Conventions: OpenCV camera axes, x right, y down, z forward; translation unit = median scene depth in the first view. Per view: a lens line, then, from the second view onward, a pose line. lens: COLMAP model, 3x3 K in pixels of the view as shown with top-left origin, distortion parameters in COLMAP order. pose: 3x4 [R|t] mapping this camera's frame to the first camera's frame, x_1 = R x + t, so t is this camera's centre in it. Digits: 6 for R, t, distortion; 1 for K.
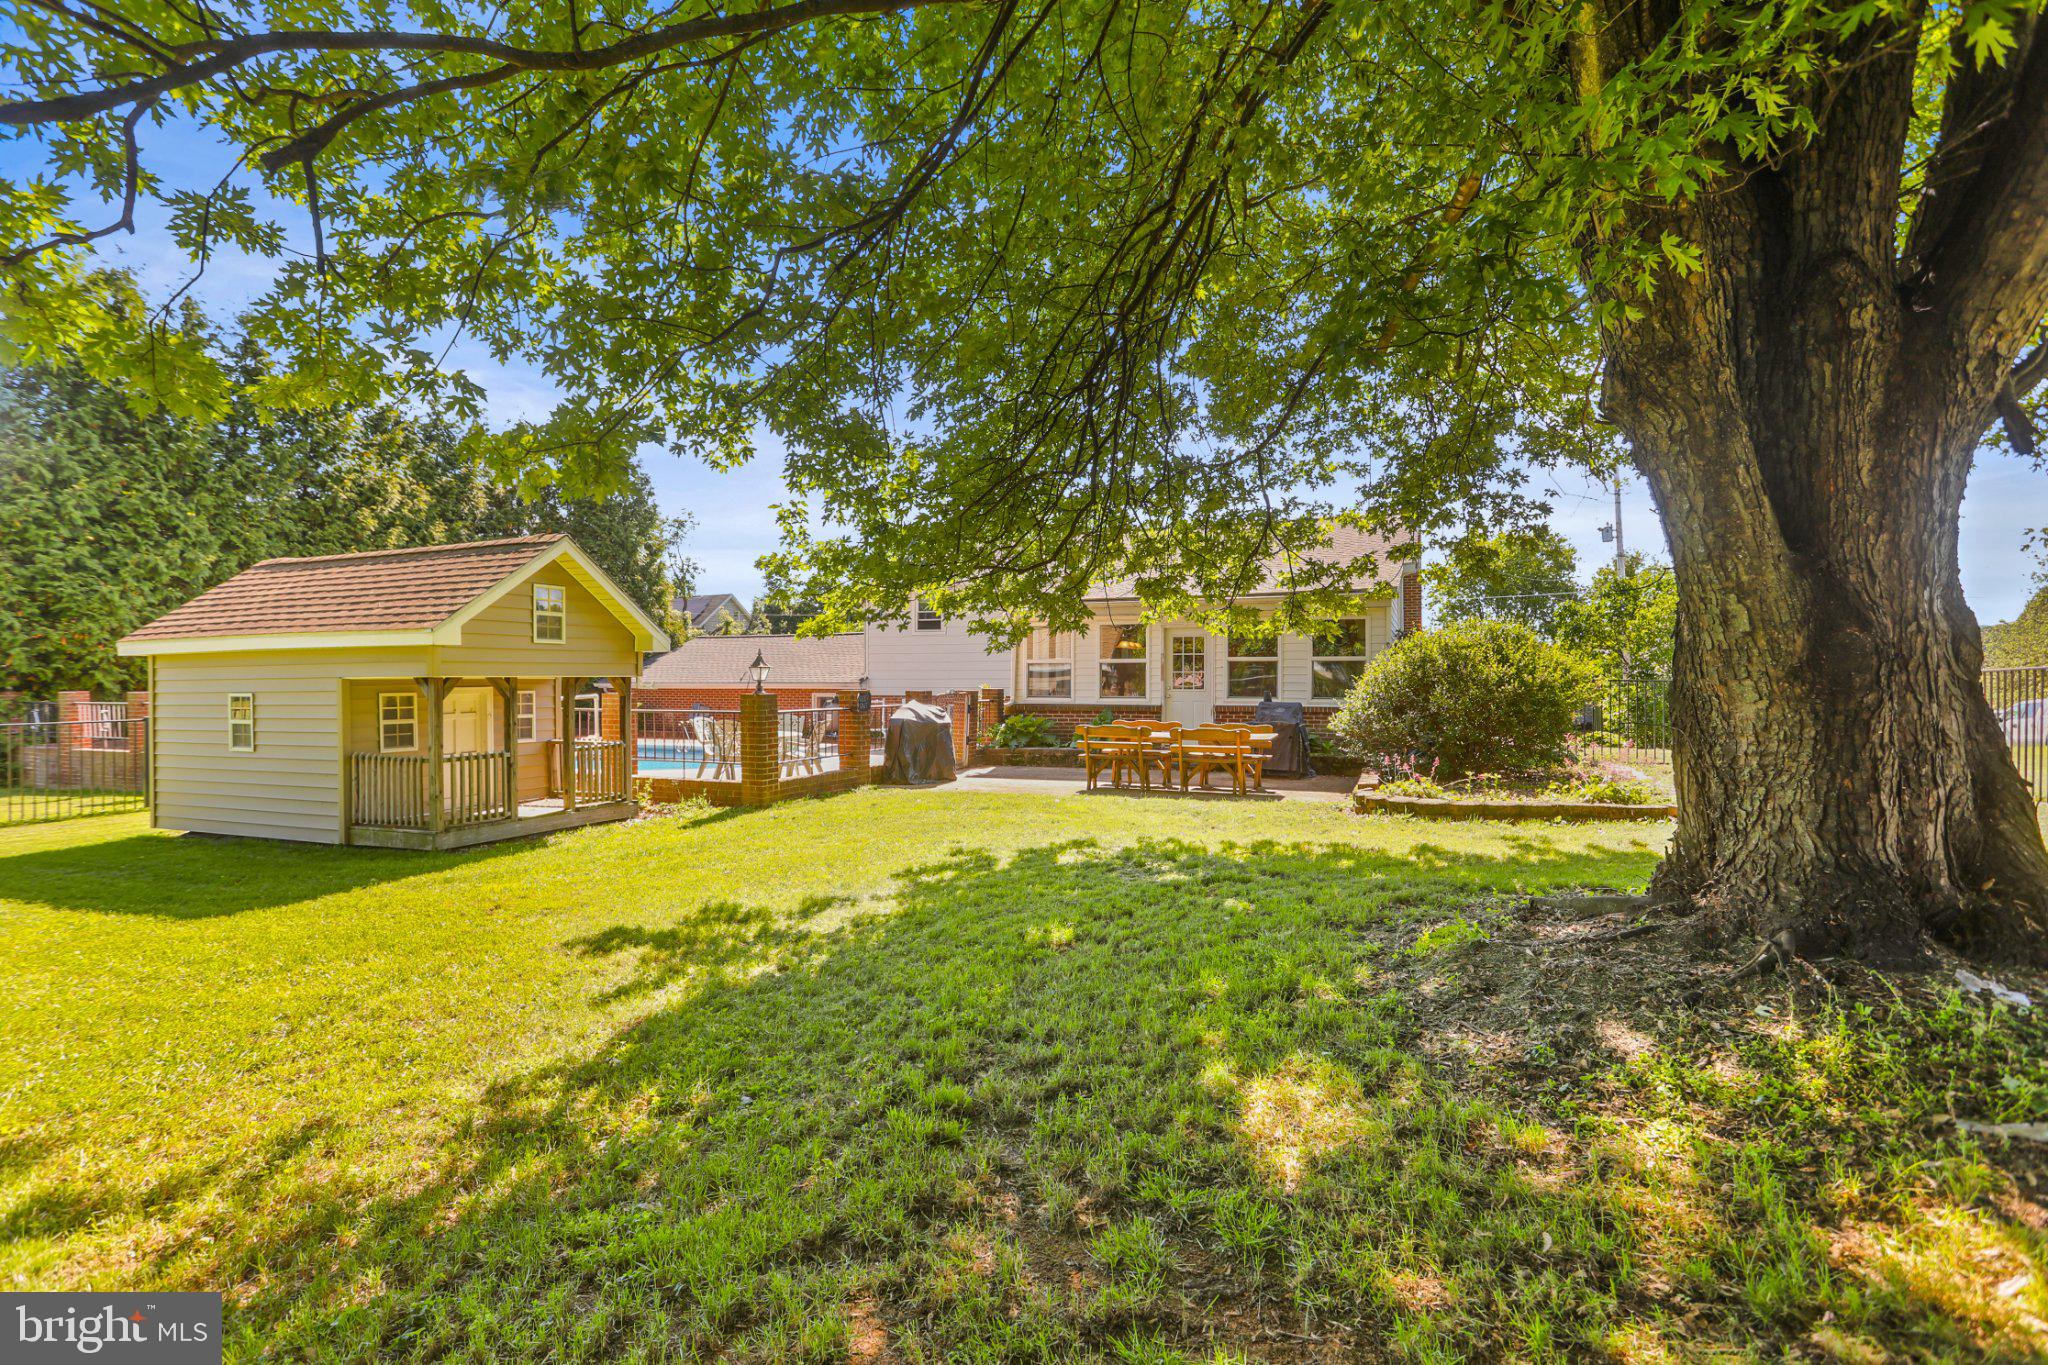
lens RADIAL K [[971.3, 0, 1017.1], [0, 971.3, 665.0], [0, 0, 1]] dist [0.004719, 0.001880]
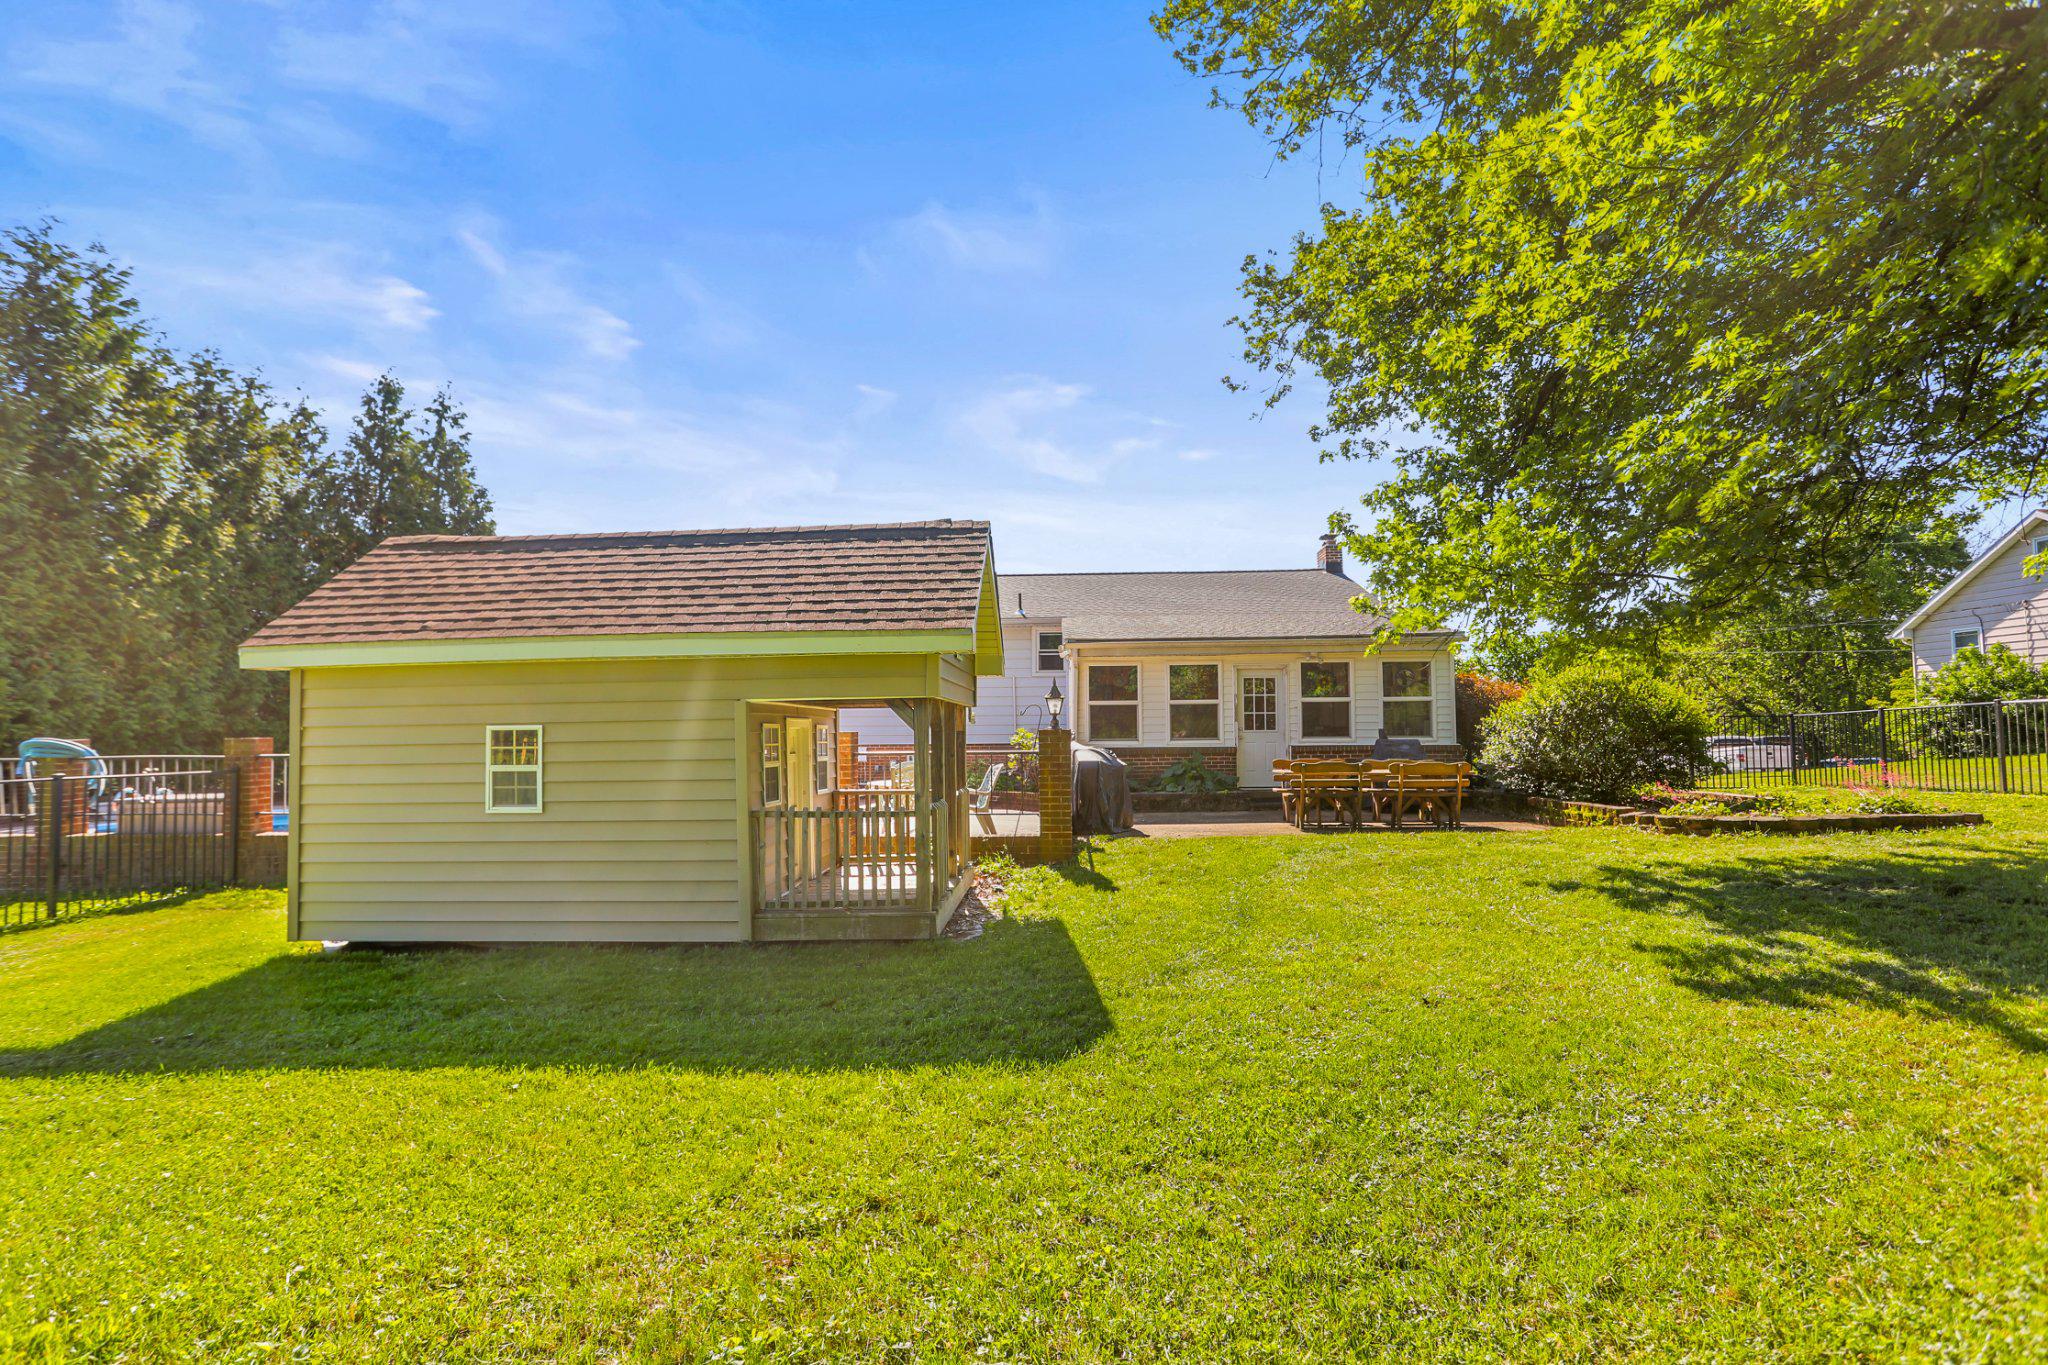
lens RADIAL K [[971.3, 0, 1029.8], [0, 971.3, 697.0], [0, 0, 1]] dist [0.004719, 0.001880]
pose [[0.955632, 0.004472, 0.294528, -0.329776], [0.002134, 0.999753, -0.022103, 0.012623], [-0.294554, 0.021751, 0.955387, 0.131789]]
